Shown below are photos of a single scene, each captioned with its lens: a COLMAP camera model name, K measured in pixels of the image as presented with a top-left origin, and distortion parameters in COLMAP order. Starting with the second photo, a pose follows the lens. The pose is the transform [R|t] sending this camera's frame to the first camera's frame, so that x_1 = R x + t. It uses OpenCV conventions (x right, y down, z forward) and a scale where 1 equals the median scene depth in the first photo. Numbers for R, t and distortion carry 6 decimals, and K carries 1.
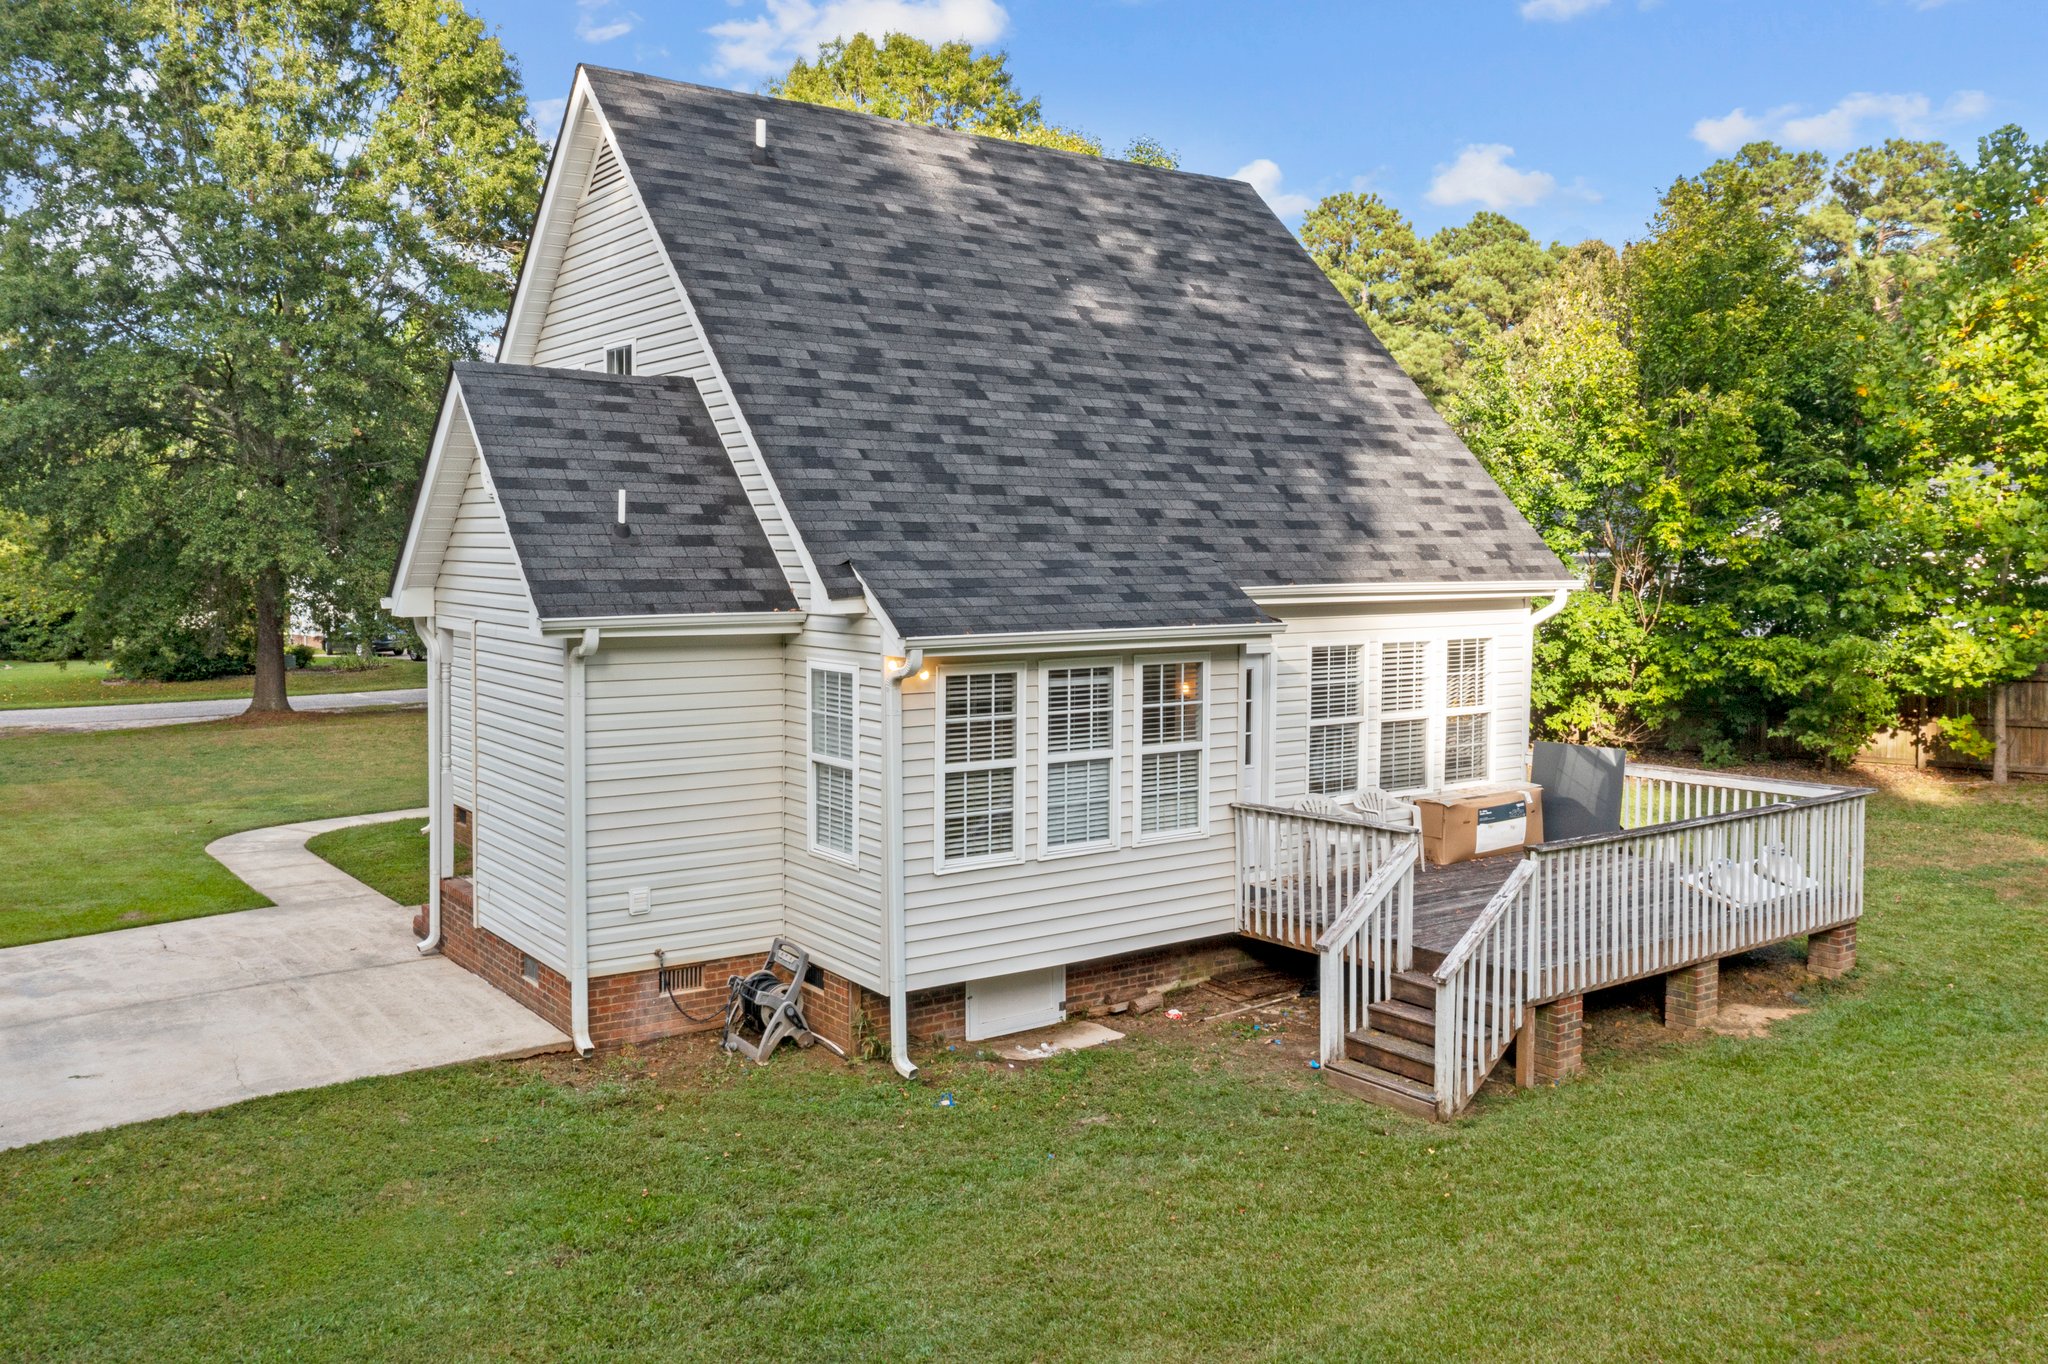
lens RADIAL K [[1633.1, 0, 1020.2], [0, 1633.1, 609.1], [0, 0, 1]] dist [-0.004284, 0.000038]
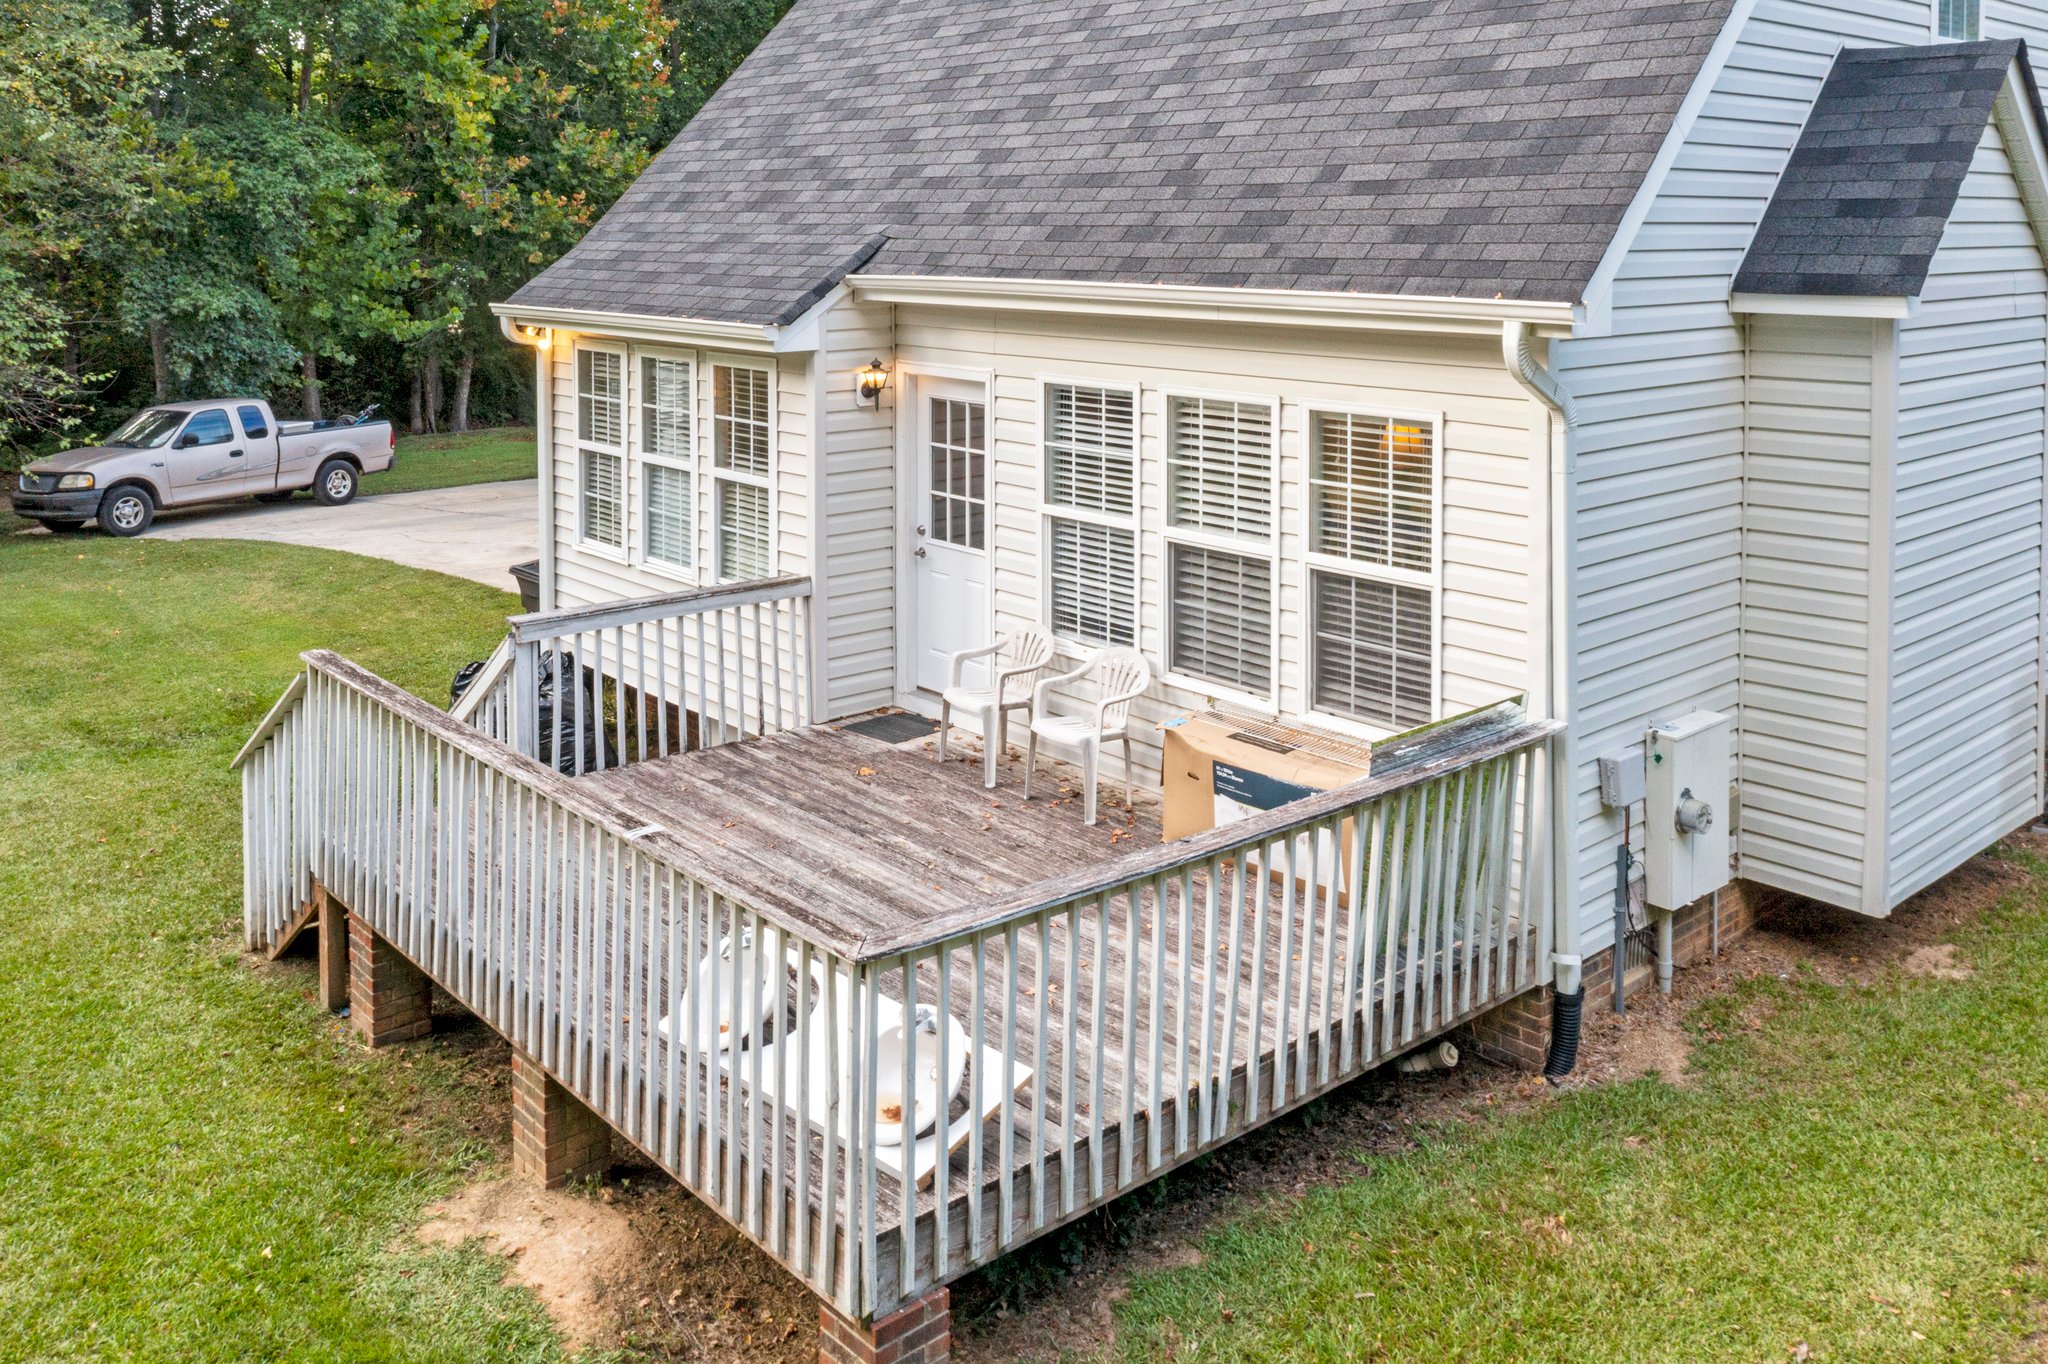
lens RADIAL K [[1718.5, 0, 1046.3], [0, 1718.5, 279.5], [0, 0, 1]] dist [-0.017859, 0.010733]
pose [[0.121754, 0.028009, -0.992165, 0.524076], [-0.043693, 0.998784, 0.022834, -0.018979], [0.991598, 0.040571, 0.122829, 0.599861]]
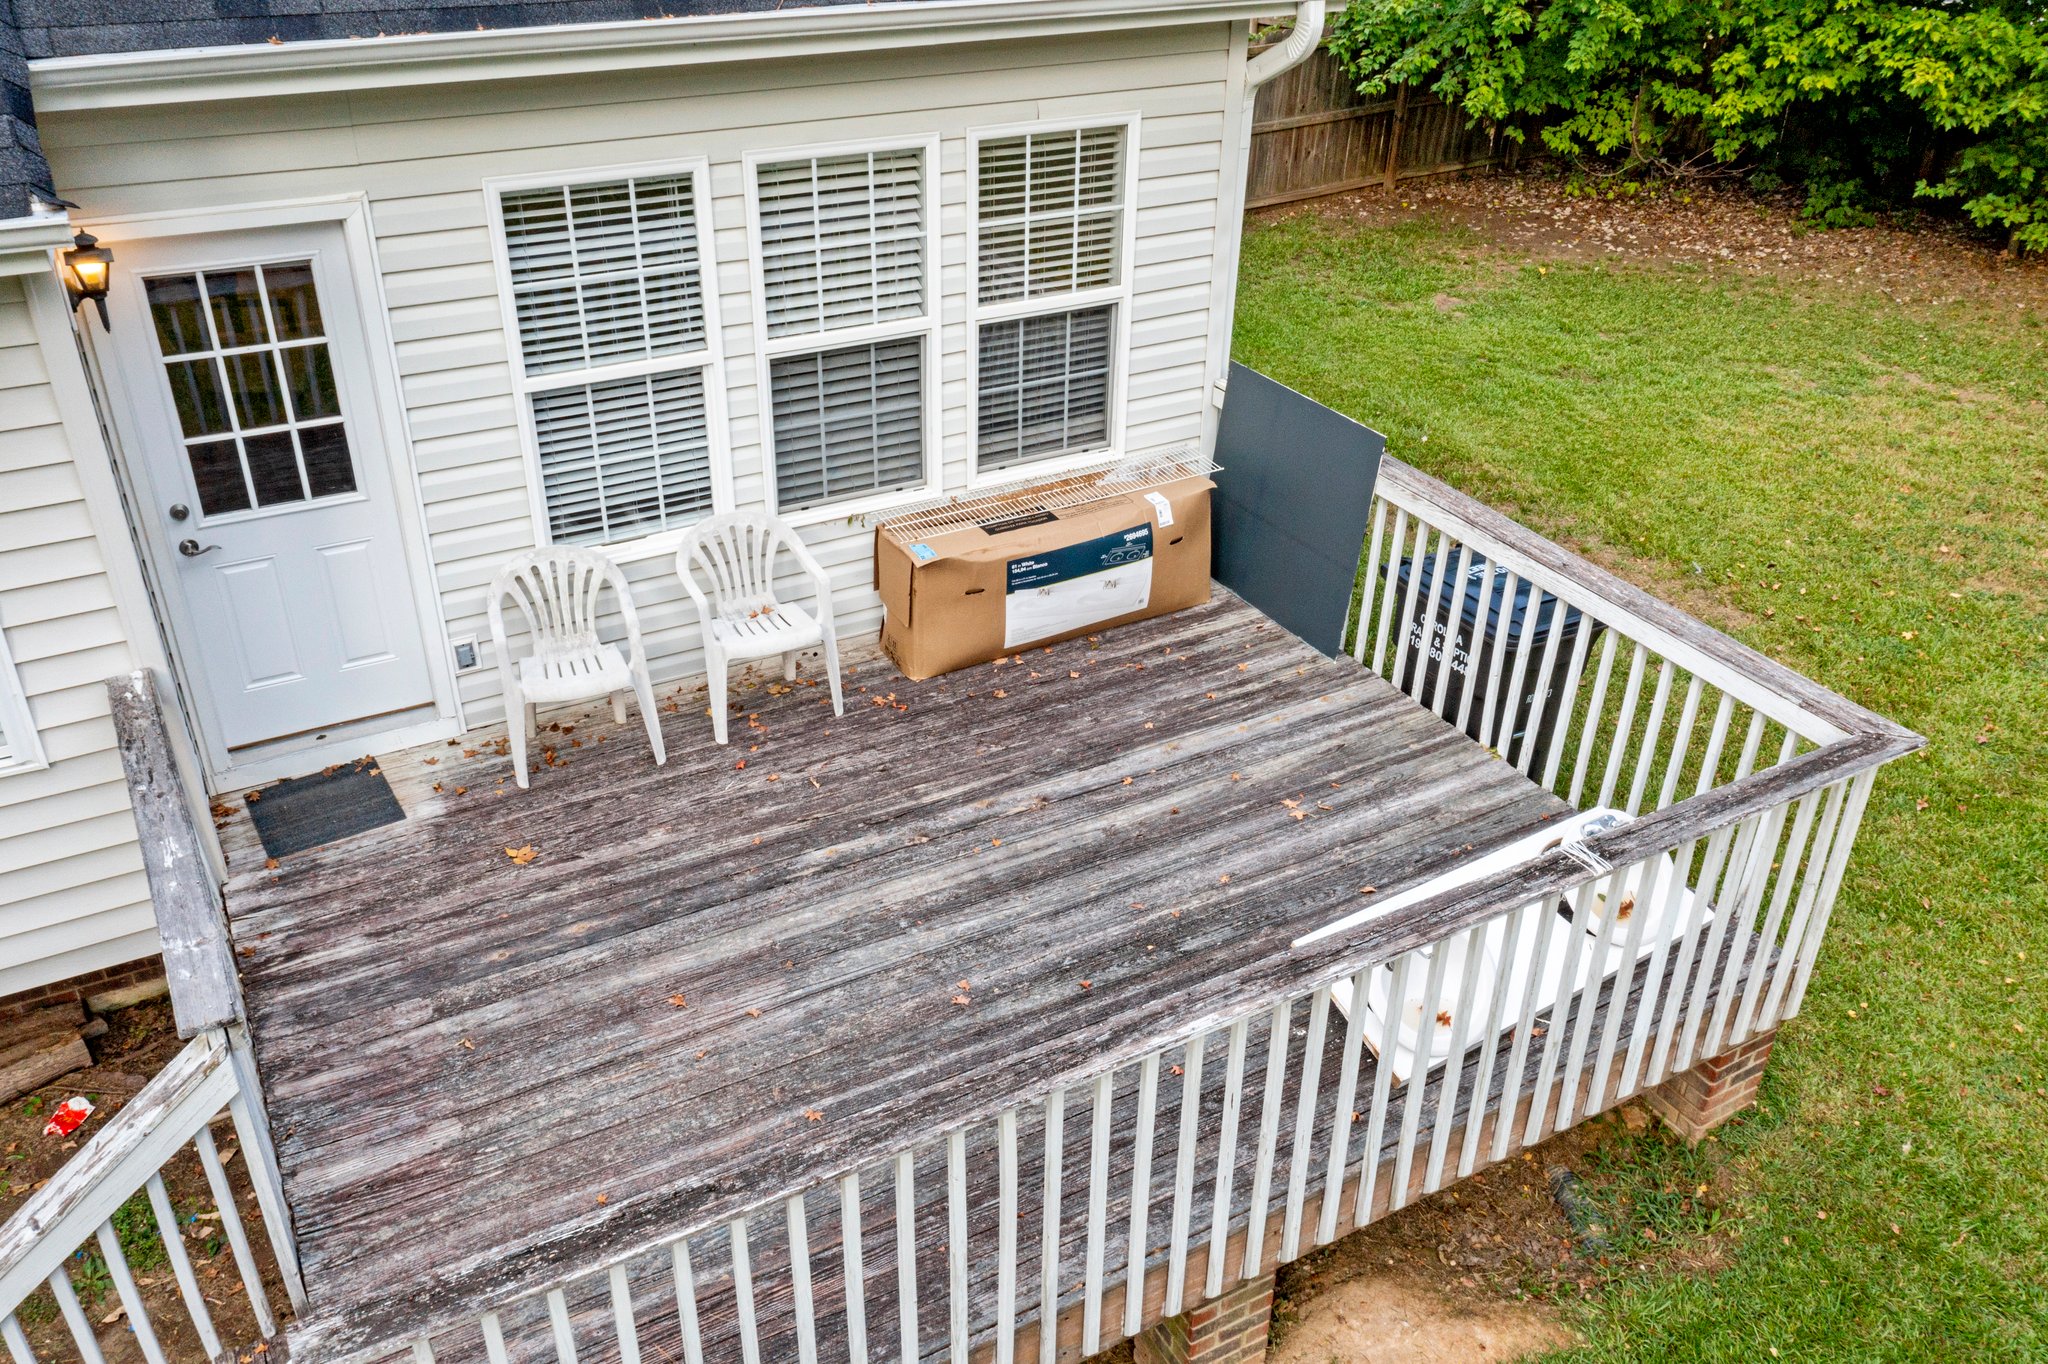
lens RADIAL K [[1633.1, 0, 1019.4], [0, 1633.1, 661.1], [0, 0, 1]] dist [-0.004284, 0.000038]
pose [[0.994141, 0.062604, -0.088111, 0.219308], [-0.014863, 0.886621, 0.462258, -0.036370], [0.107061, -0.458240, 0.882357, 0.412094]]
